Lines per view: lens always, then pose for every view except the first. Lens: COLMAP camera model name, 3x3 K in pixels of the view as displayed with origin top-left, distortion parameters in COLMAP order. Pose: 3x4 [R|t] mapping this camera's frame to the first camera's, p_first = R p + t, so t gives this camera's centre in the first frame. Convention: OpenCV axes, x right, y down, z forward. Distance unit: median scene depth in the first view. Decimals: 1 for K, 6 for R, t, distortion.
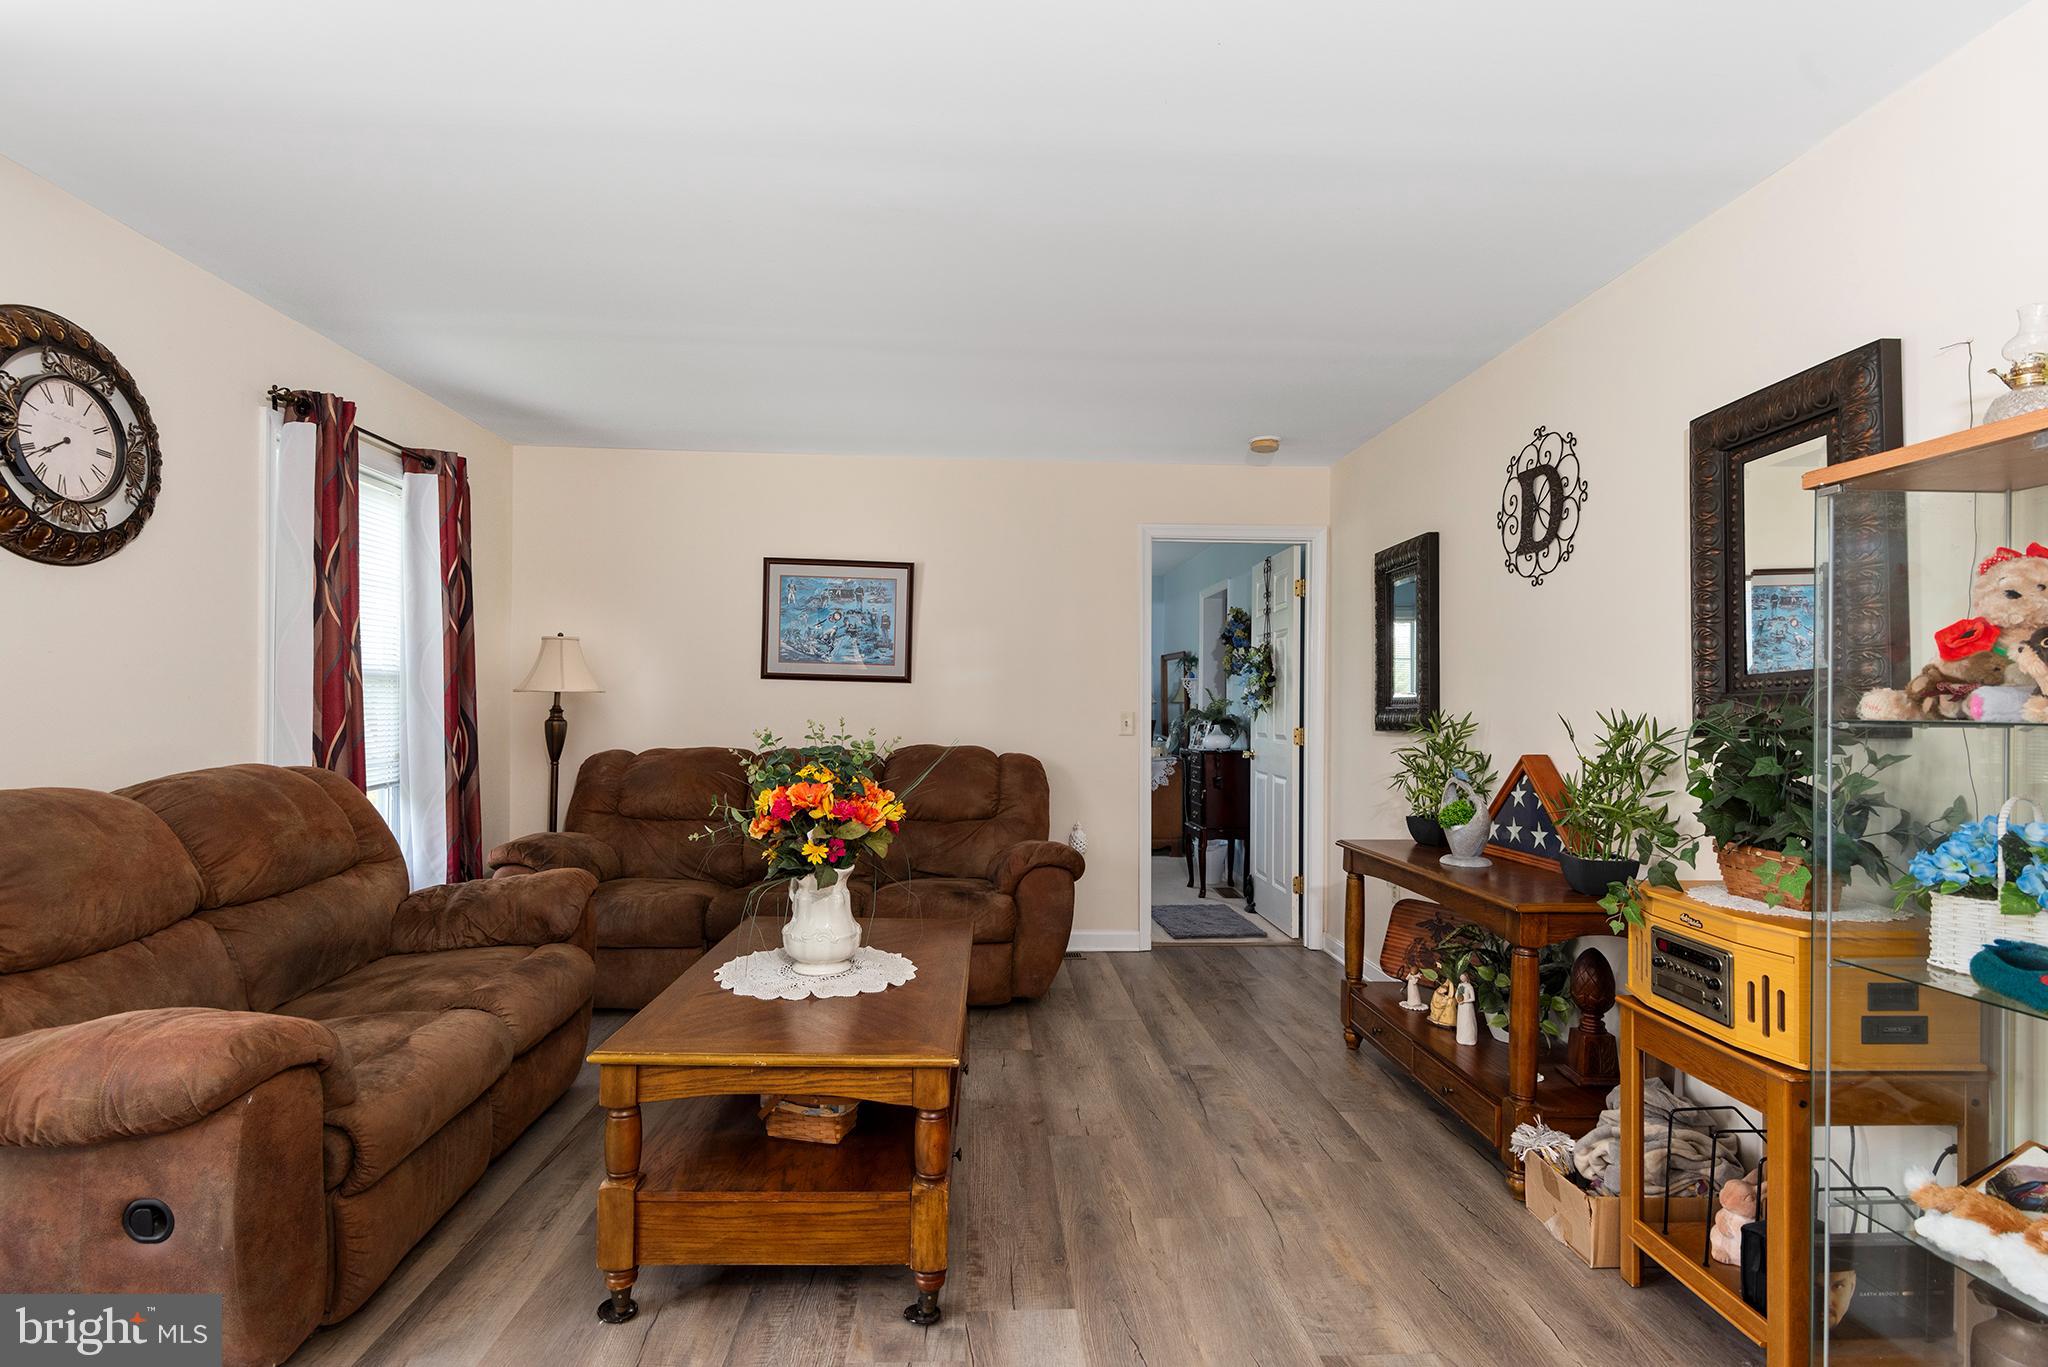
lens RADIAL K [[1017.0, 0, 1011.1], [0, 1017.0, 701.3], [0, 0, 1]] dist [0.001487, -0.000306]
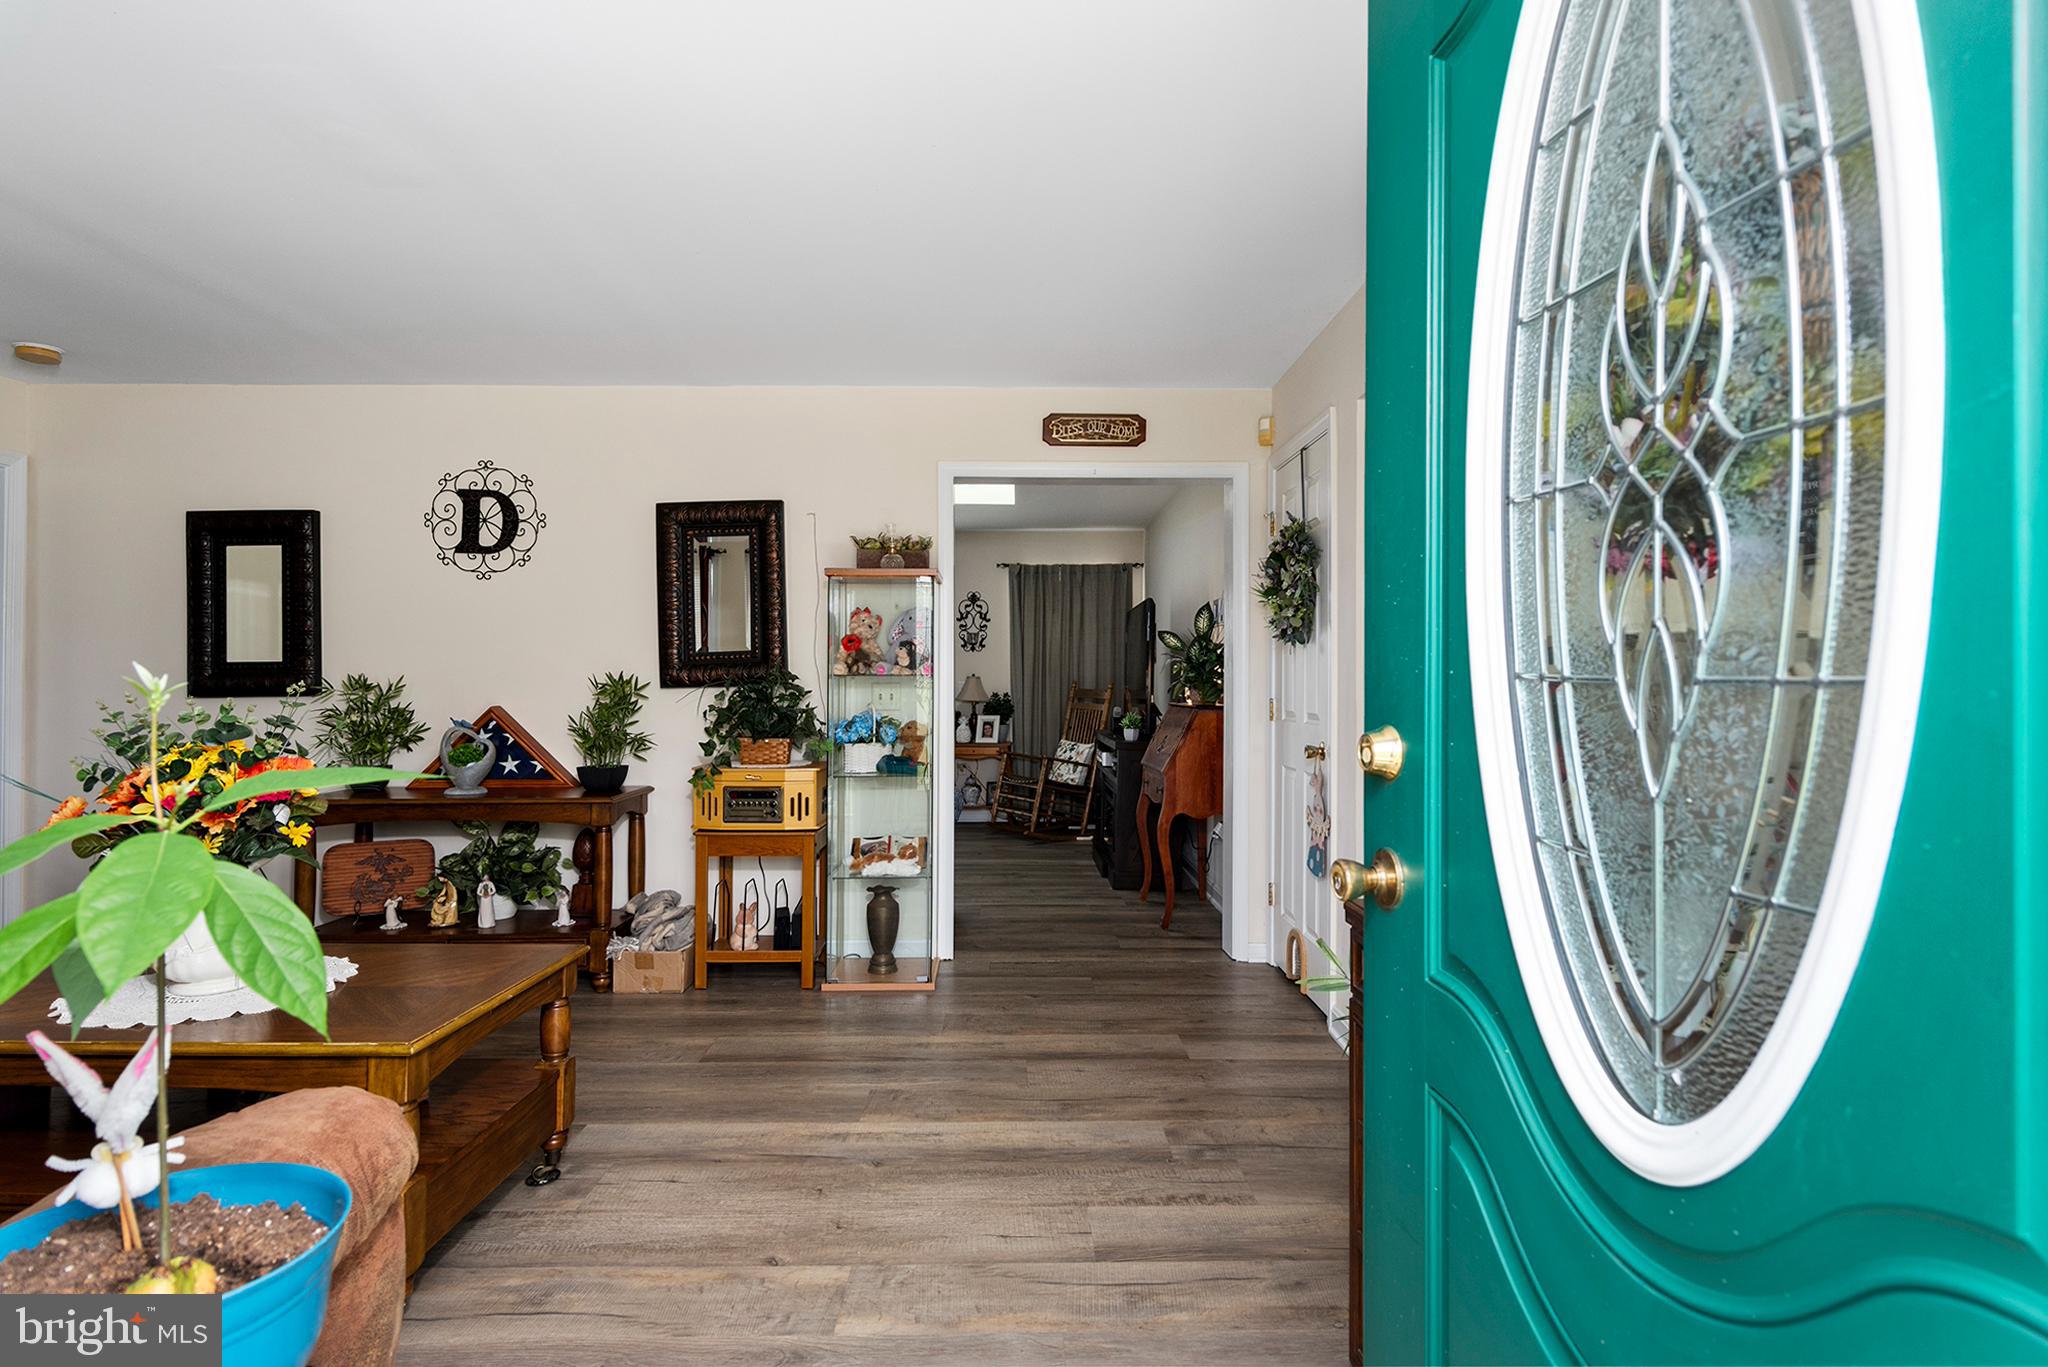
lens RADIAL K [[1017.0, 0, 1007.6], [0, 1017.0, 680.5], [0, 0, 1]] dist [0.001487, -0.000306]
pose [[0.038673, -0.002518, 0.999249, -0.903720], [-0.003872, 0.999989, 0.002670, 0.014340], [-0.999244, -0.003973, 0.038663, 0.302205]]
